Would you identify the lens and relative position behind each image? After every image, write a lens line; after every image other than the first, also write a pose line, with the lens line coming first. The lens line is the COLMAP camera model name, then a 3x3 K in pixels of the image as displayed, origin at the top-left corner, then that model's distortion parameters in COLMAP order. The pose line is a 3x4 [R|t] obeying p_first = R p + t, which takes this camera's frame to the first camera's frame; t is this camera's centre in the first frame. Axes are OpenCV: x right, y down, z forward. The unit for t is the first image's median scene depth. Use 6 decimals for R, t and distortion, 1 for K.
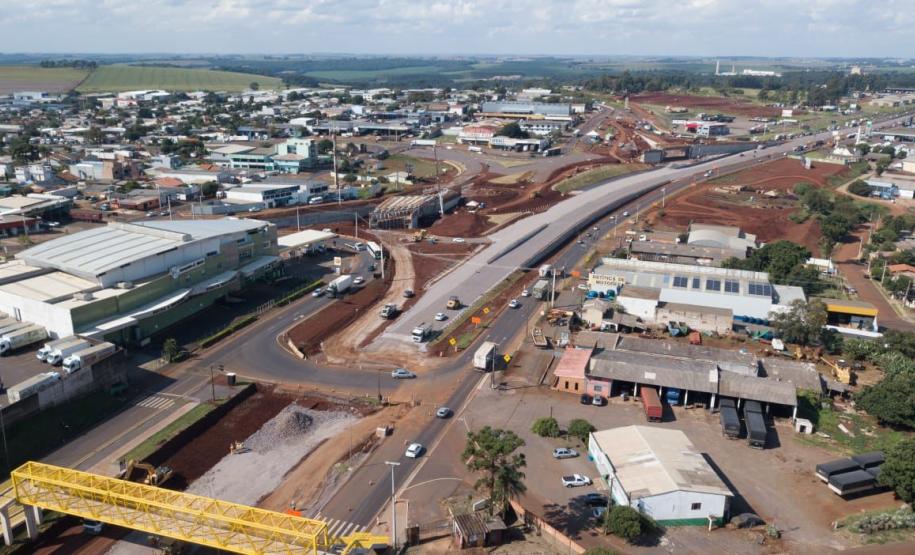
lens RADIAL K [[758.7, 0, 462.6], [0, 758.7, 285.6], [0, 0, 1]] dist [0.005602, -0.003820]
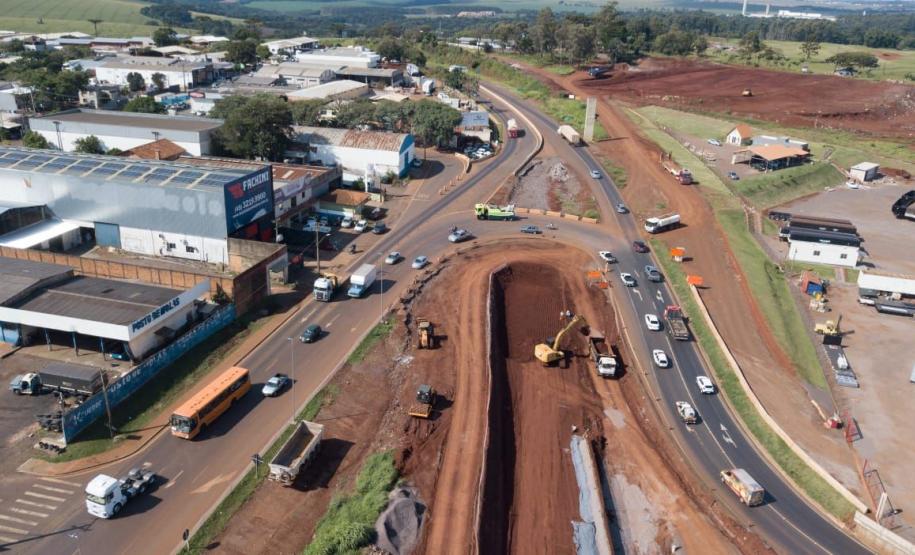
lens RADIAL K [[763.1, 0, 461.9], [0, 763.1, 288.2], [0, 0, 1]] dist [0.006123, -0.002494]
pose [[0.999743, 0.020836, 0.008961, 0.234529], [-0.021474, 0.996698, 0.078307, -0.278311], [-0.007300, -0.078479, 0.996889, 1.002054]]
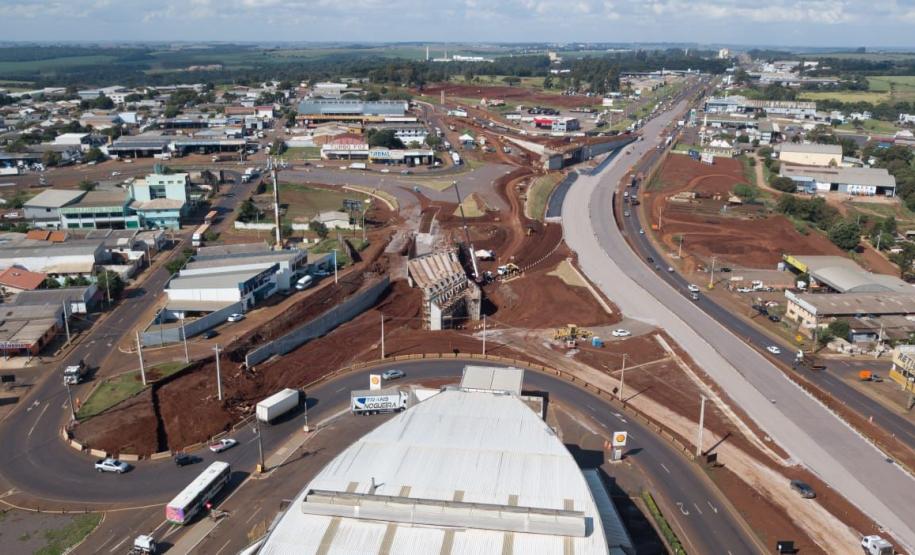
lens RADIAL K [[772.0, 0, 461.9], [0, 772.0, 281.5], [0, 0, 1]] dist [0.031291, -0.059552]
pose [[0.920814, -0.119900, 0.371113, -0.178876], [0.117611, 0.992640, 0.028887, -0.067020], [-0.371845, 0.017047, 0.928138, 0.205335]]
